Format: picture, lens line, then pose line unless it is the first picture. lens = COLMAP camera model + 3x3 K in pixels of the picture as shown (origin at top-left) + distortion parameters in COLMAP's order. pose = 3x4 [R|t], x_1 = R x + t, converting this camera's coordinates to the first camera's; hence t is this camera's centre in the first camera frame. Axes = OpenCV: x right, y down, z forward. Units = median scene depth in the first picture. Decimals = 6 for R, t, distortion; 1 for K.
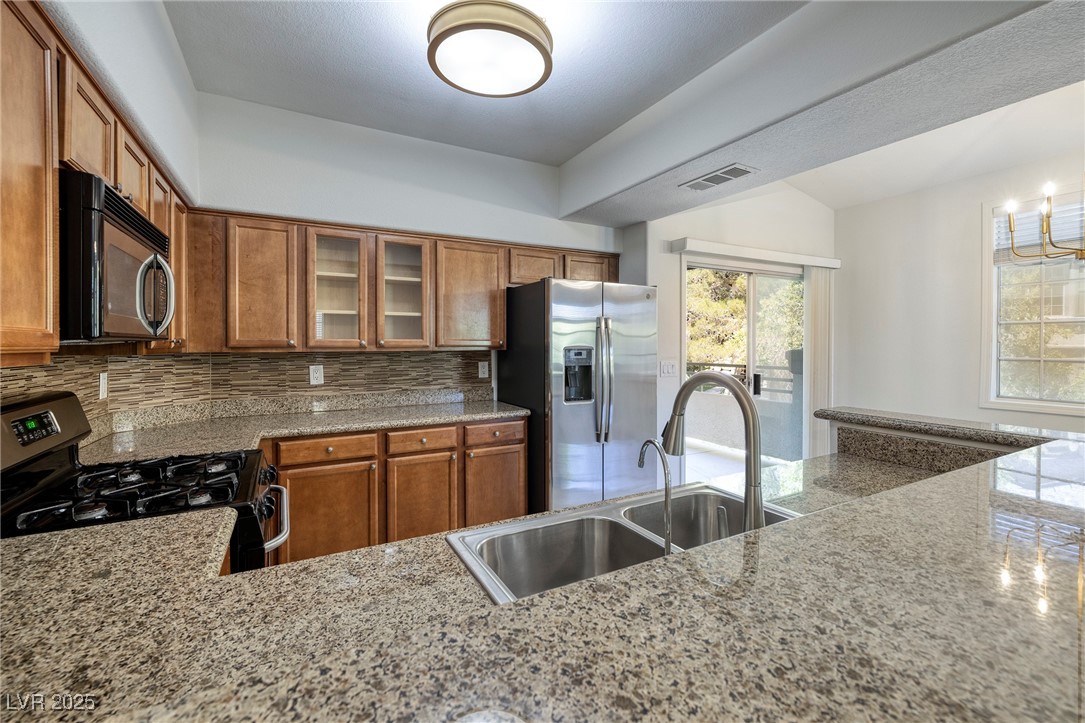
lens RADIAL K [[468.5, 0, 542.5], [0, 468.5, 361.5], [0, 0, 1]] dist [-0.001883, -0.000187]
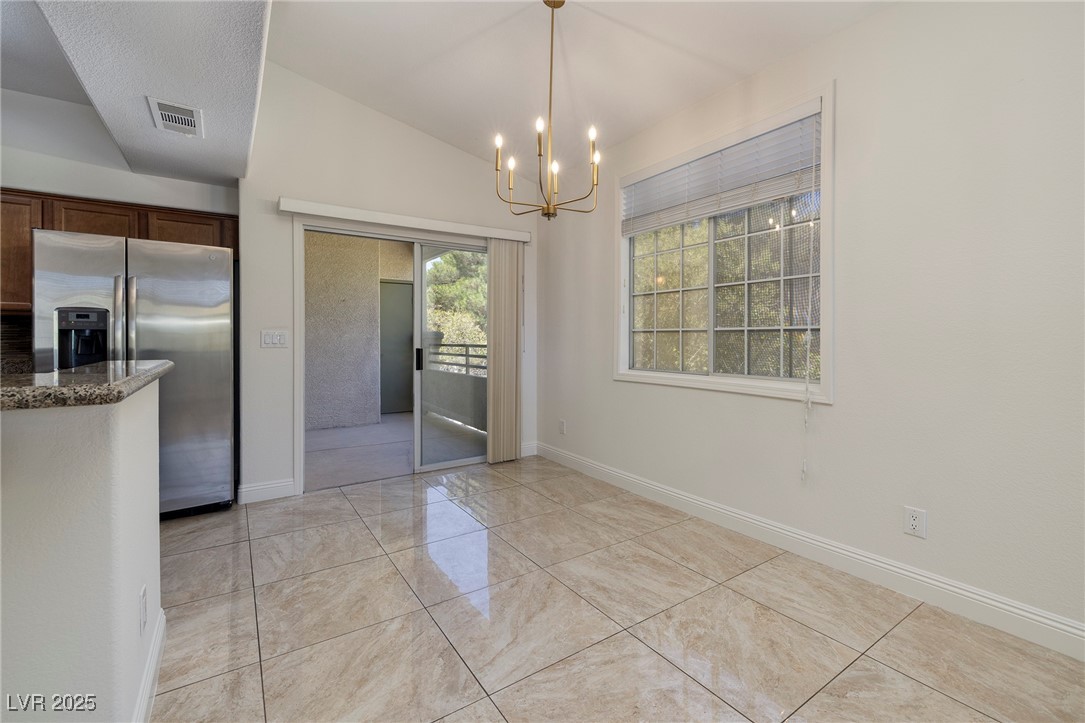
lens RADIAL K [[467.6, 0, 547.6], [0, 467.6, 344.2], [0, 0, 1]] dist [0.001329, 0.000225]
pose [[0.996258, 0.000855, 0.086421, 0.844358], [0.001415, 0.999656, -0.026204, 0.058712], [-0.086414, 0.026229, 0.995914, 0.045699]]
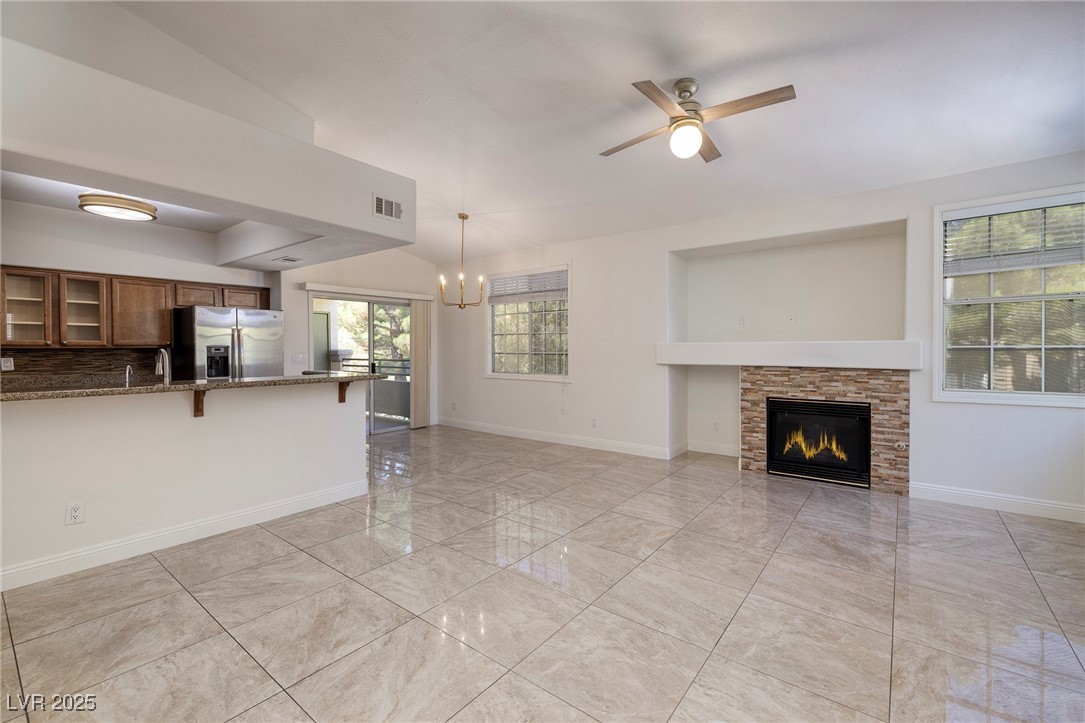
lens RADIAL K [[448.5, 0, 531.5], [0, 448.5, 353.4], [0, 0, 1]] dist [0.000773, -0.000174]
pose [[0.930867, -0.006023, 0.365309, 0.530291], [0.015721, 0.999598, -0.023578, 0.052684], [-0.365021, 0.027691, 0.930588, -0.908161]]
